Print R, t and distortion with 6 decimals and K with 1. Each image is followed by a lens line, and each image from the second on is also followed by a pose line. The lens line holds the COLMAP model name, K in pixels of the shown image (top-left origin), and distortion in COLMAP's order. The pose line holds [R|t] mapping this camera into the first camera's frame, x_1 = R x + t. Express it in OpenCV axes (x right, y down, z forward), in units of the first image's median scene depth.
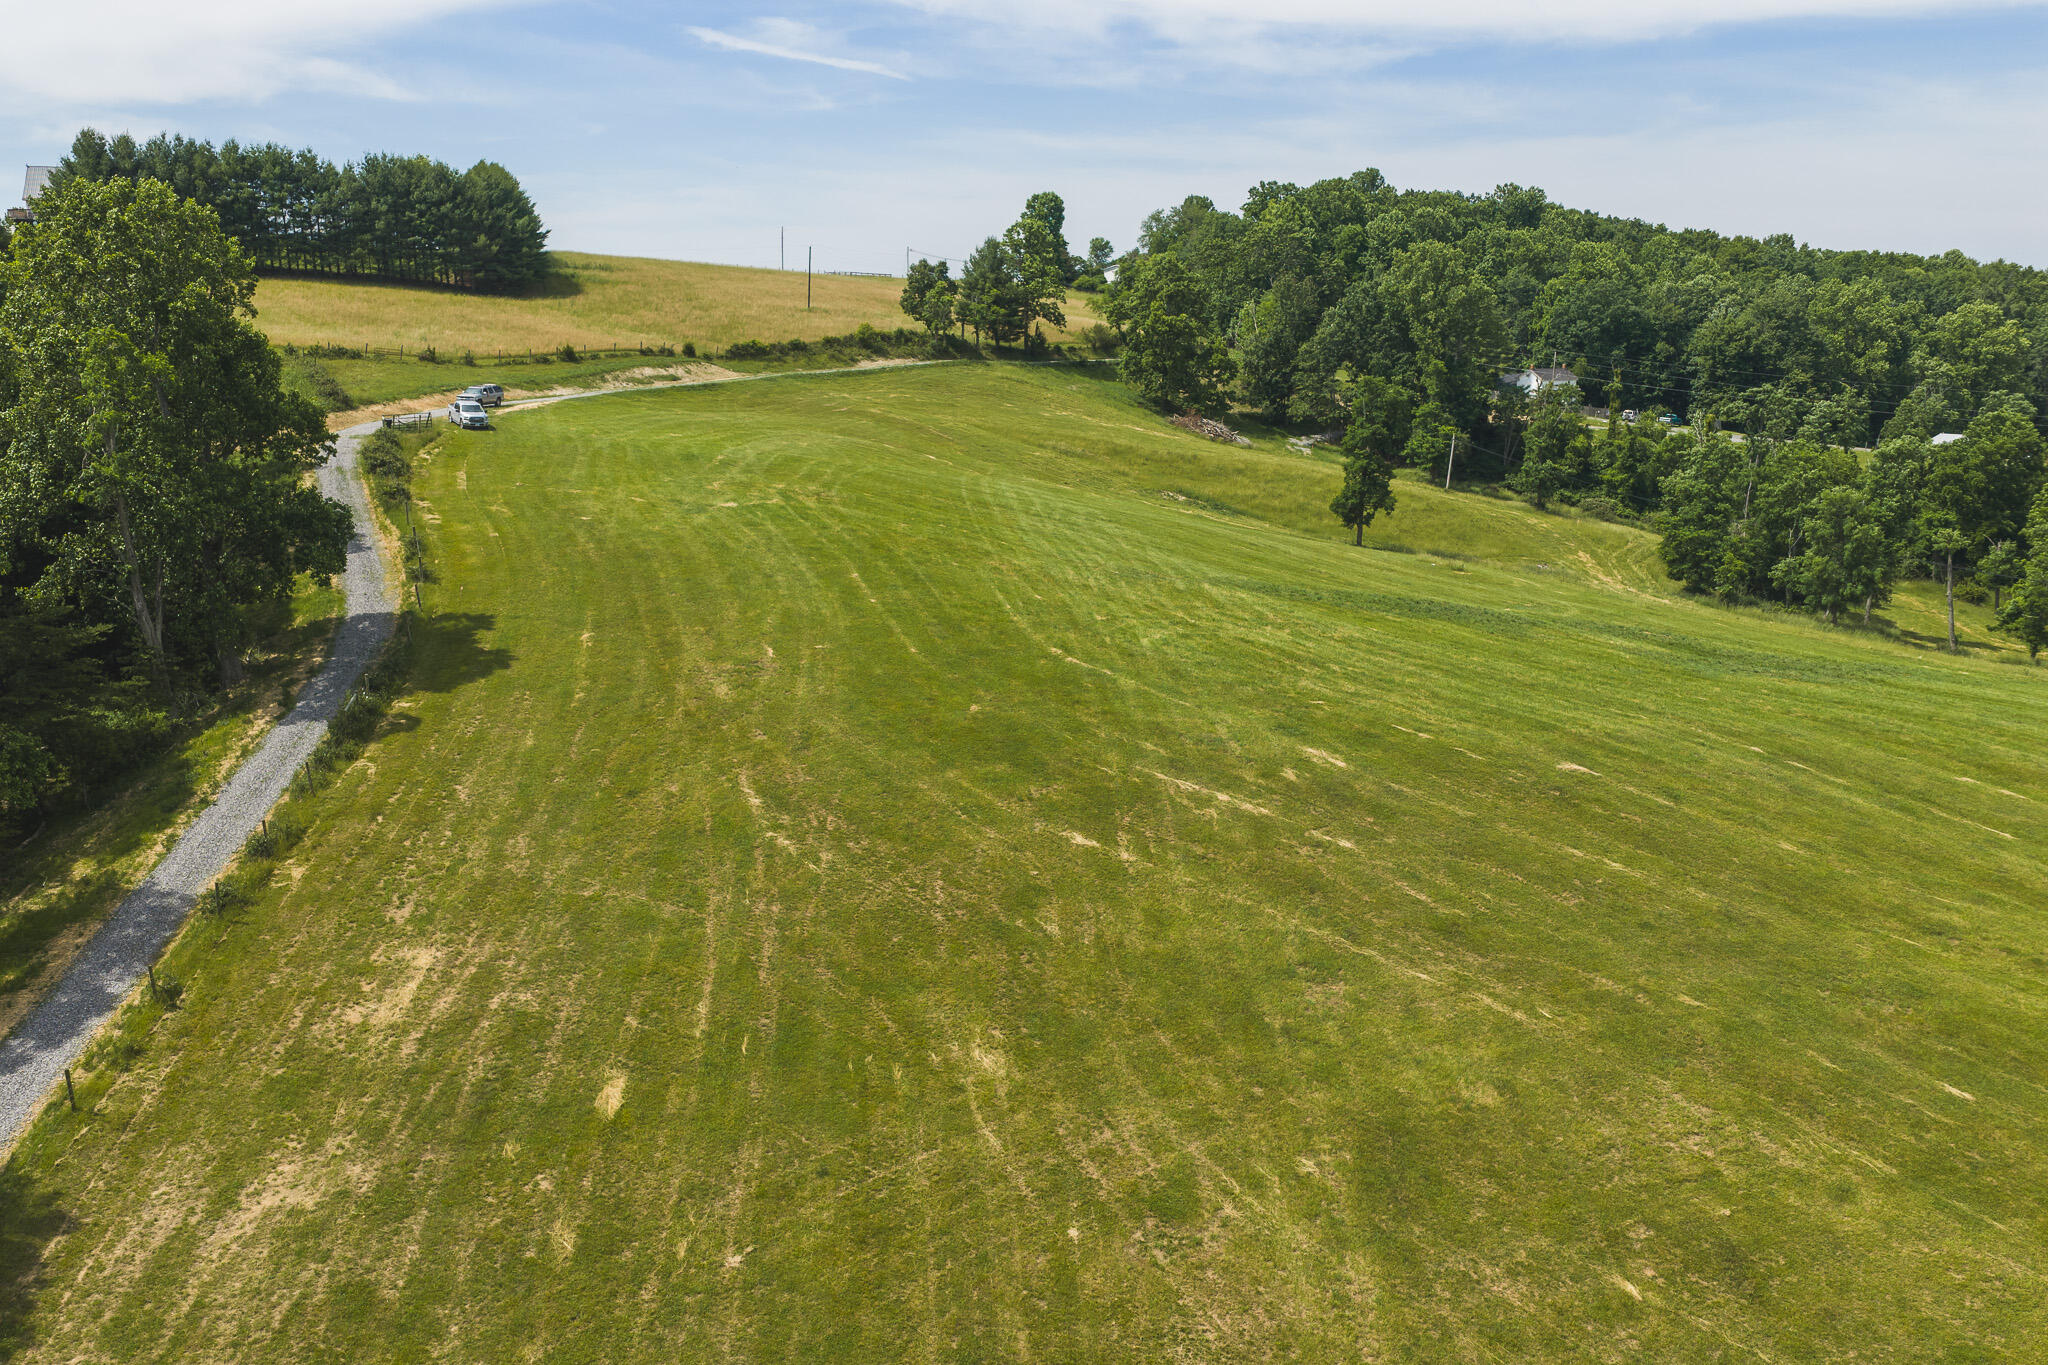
lens RADIAL K [[1687.1, 0, 1019.4], [0, 1687.1, 728.1], [0, 0, 1]] dist [0.029117, -0.041867]
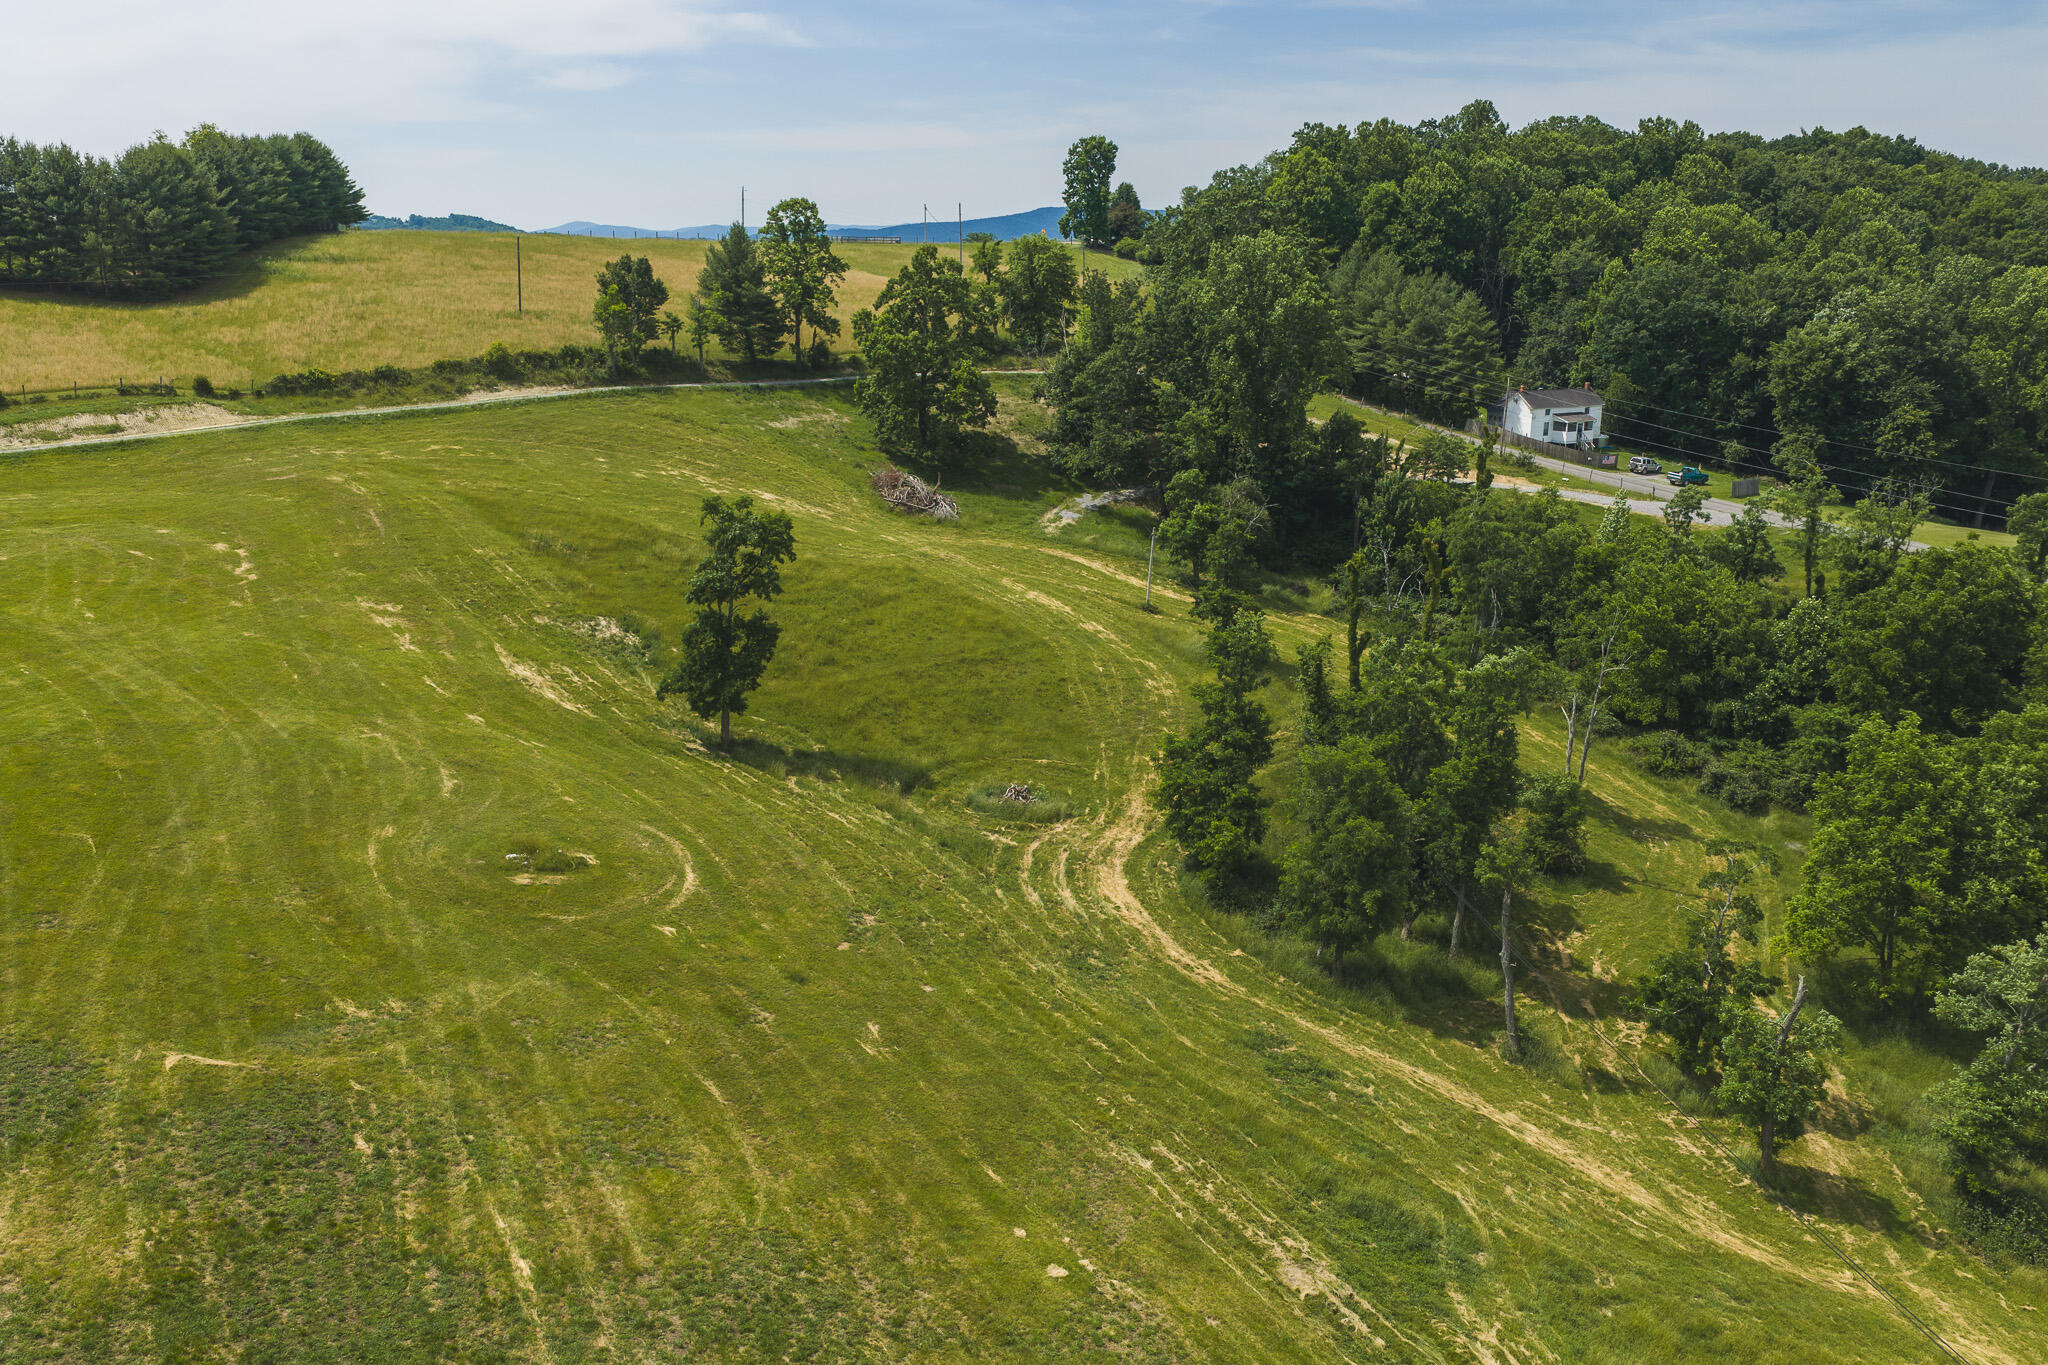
lens RADIAL K [[1688.6, 0, 1031.9], [0, 1688.6, 699.1], [0, 0, 1]] dist [0.026437, -0.045726]
pose [[0.964245, 0.070361, -0.255502, 0.326303], [-0.061284, 0.997180, 0.043326, -0.109174], [0.257830, -0.026119, 0.965837, 0.261125]]
